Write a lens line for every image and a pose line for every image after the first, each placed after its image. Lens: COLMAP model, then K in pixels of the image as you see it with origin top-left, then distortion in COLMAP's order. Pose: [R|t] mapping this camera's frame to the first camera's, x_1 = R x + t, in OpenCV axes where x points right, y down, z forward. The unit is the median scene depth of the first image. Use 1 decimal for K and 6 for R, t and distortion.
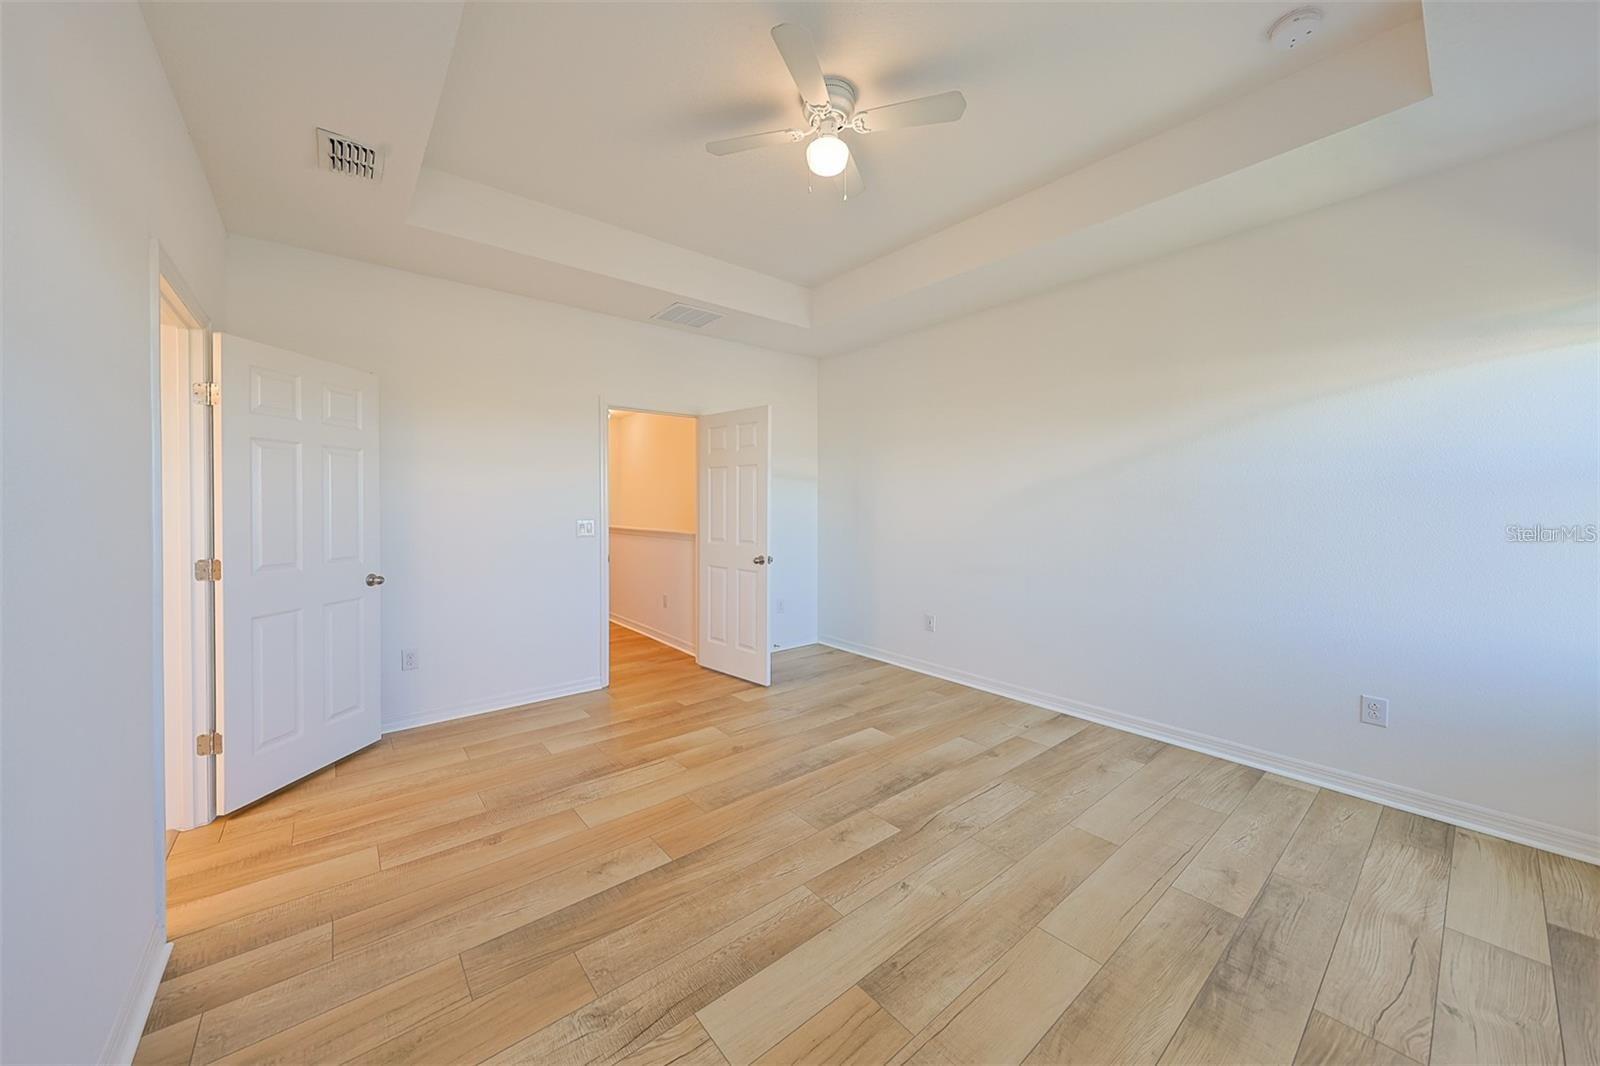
lens RADIAL K [[556.3, 0, 798.2], [0, 556.3, 539.5], [0, 0, 1]] dist [0.000206, 0.000000]
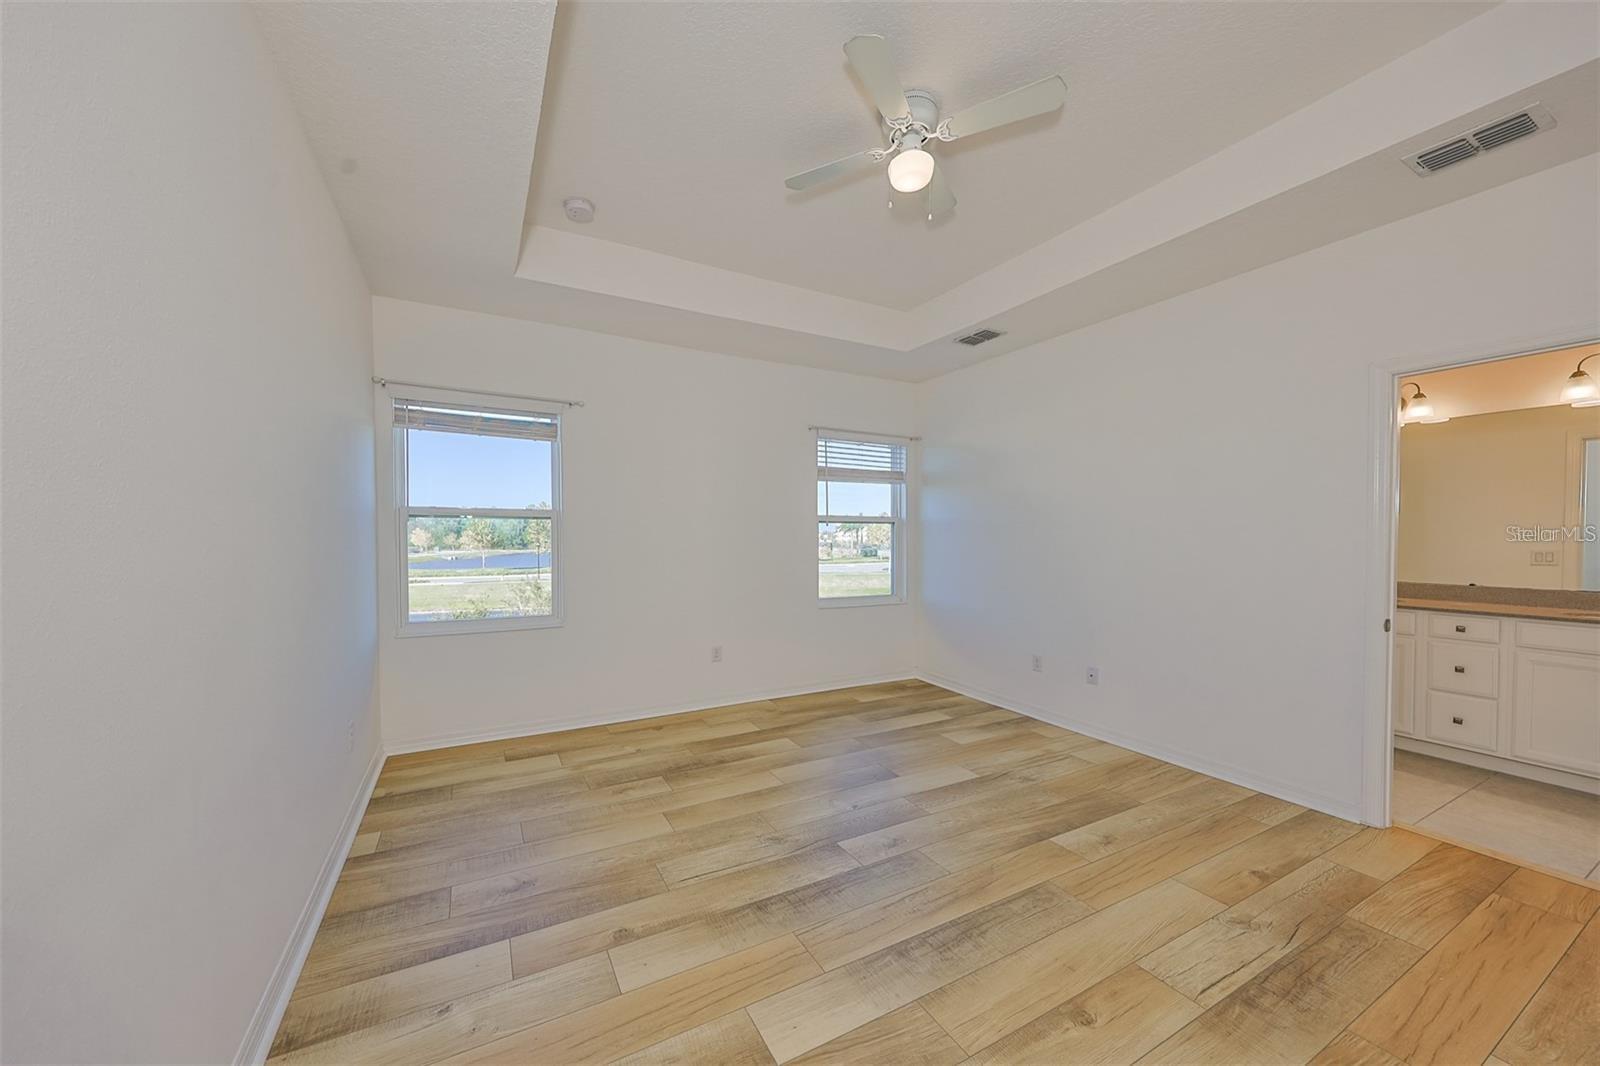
lens RADIAL K [[556.3, 0, 798.2], [0, 556.3, 539.5], [0, 0, 1]] dist [0.000206, 0.000000]
pose [[-0.981550, -0.004559, 0.191153, 0.058550], [0.008332, 0.997746, 0.066580, -0.110433], [-0.191026, 0.066944, -0.979300, 1.974551]]
